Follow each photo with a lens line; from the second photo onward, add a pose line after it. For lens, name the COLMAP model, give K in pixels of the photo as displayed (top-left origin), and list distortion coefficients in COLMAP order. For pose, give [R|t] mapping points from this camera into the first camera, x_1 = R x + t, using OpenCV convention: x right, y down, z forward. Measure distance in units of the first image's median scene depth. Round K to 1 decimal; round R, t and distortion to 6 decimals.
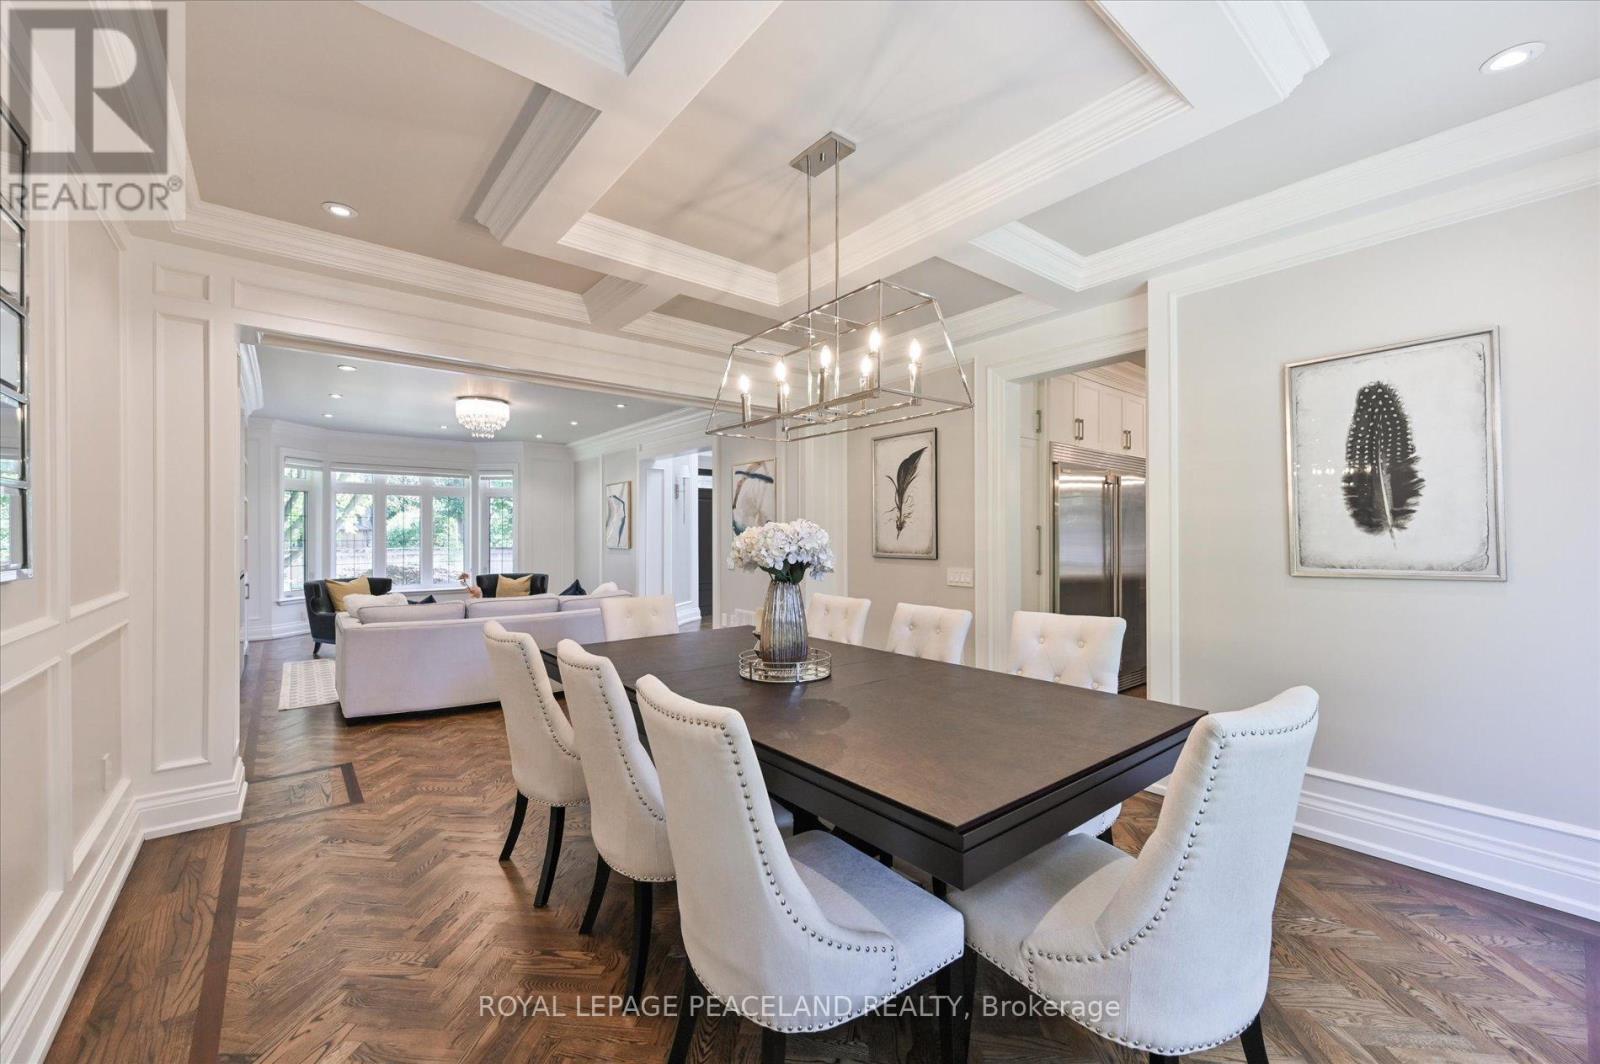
lens RADIAL K [[632.8, 0, 797.7], [0, 632.8, 528.4], [0, 0, 1]] dist [-0.000477, -0.000320]
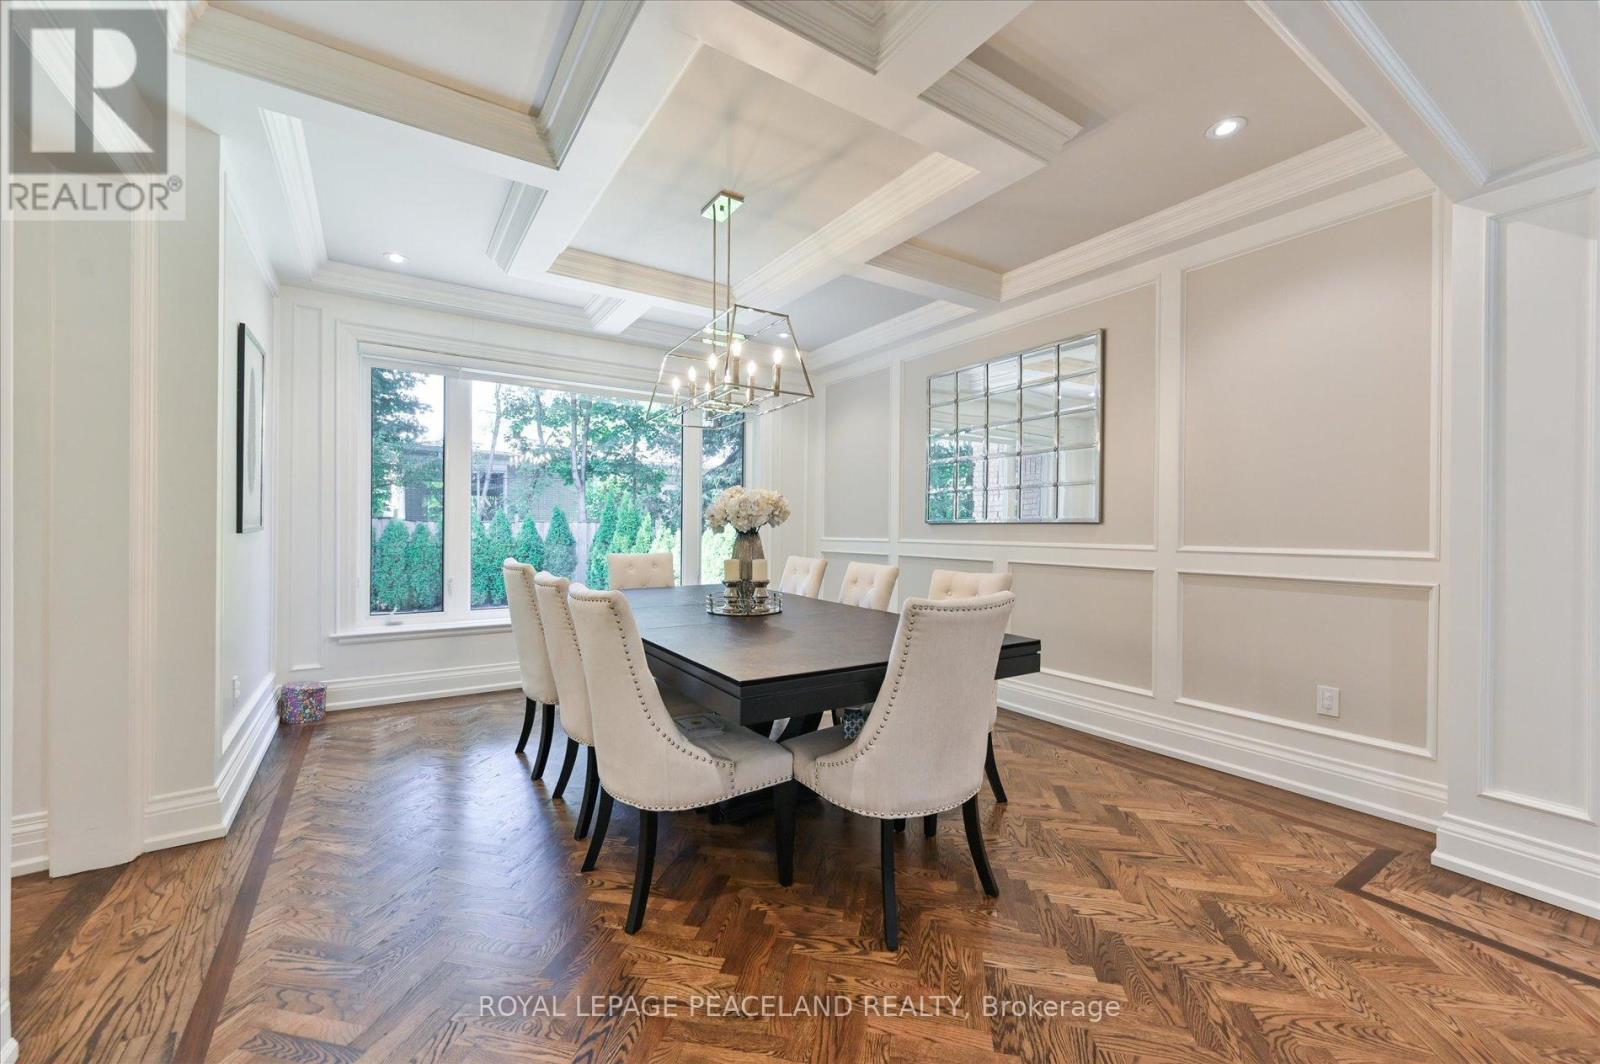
lens RADIAL K [[632.8, 0, 797.7], [0, 632.8, 528.4], [0, 0, 1]] dist [-0.000477, -0.000320]
pose [[-0.994808, -0.002512, 0.101737, -0.207387], [-0.003561, 0.999942, -0.010131, 0.070741], [-0.101706, -0.010440, -0.994760, 1.878338]]
